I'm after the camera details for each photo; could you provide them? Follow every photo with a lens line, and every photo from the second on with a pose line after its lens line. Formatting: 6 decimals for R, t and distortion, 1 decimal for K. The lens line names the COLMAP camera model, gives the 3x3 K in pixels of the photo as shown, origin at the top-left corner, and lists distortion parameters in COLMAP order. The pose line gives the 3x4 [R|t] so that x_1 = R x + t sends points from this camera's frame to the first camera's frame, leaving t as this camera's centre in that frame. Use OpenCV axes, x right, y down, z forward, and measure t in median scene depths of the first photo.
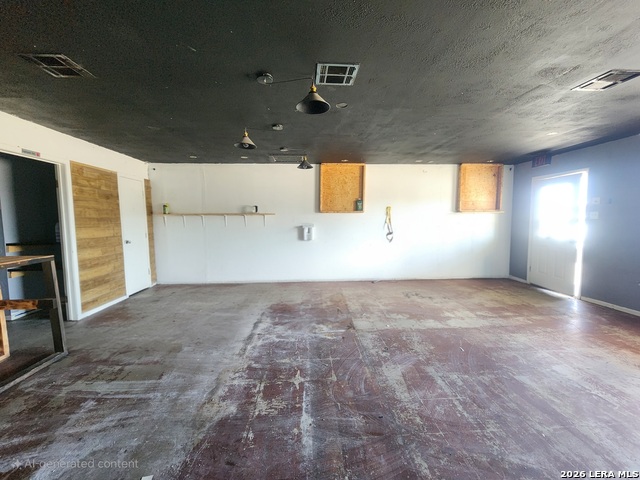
lens RADIAL K [[262.1, 0, 317.9], [0, 262.1, 240.9], [0, 0, 1]] dist [0.000646, 0.000154]
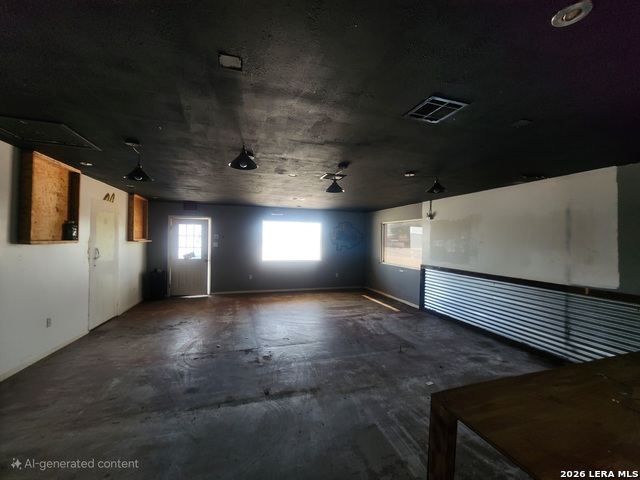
lens RADIAL K [[262.1, 0, 317.9], [0, 262.1, 240.9], [0, 0, 1]] dist [0.000646, 0.000154]
pose [[-0.251178, -0.001533, 0.967940, -1.157881], [0.069485, 0.997390, 0.019611, -0.155049], [-0.965444, 0.072183, -0.250416, 1.077802]]
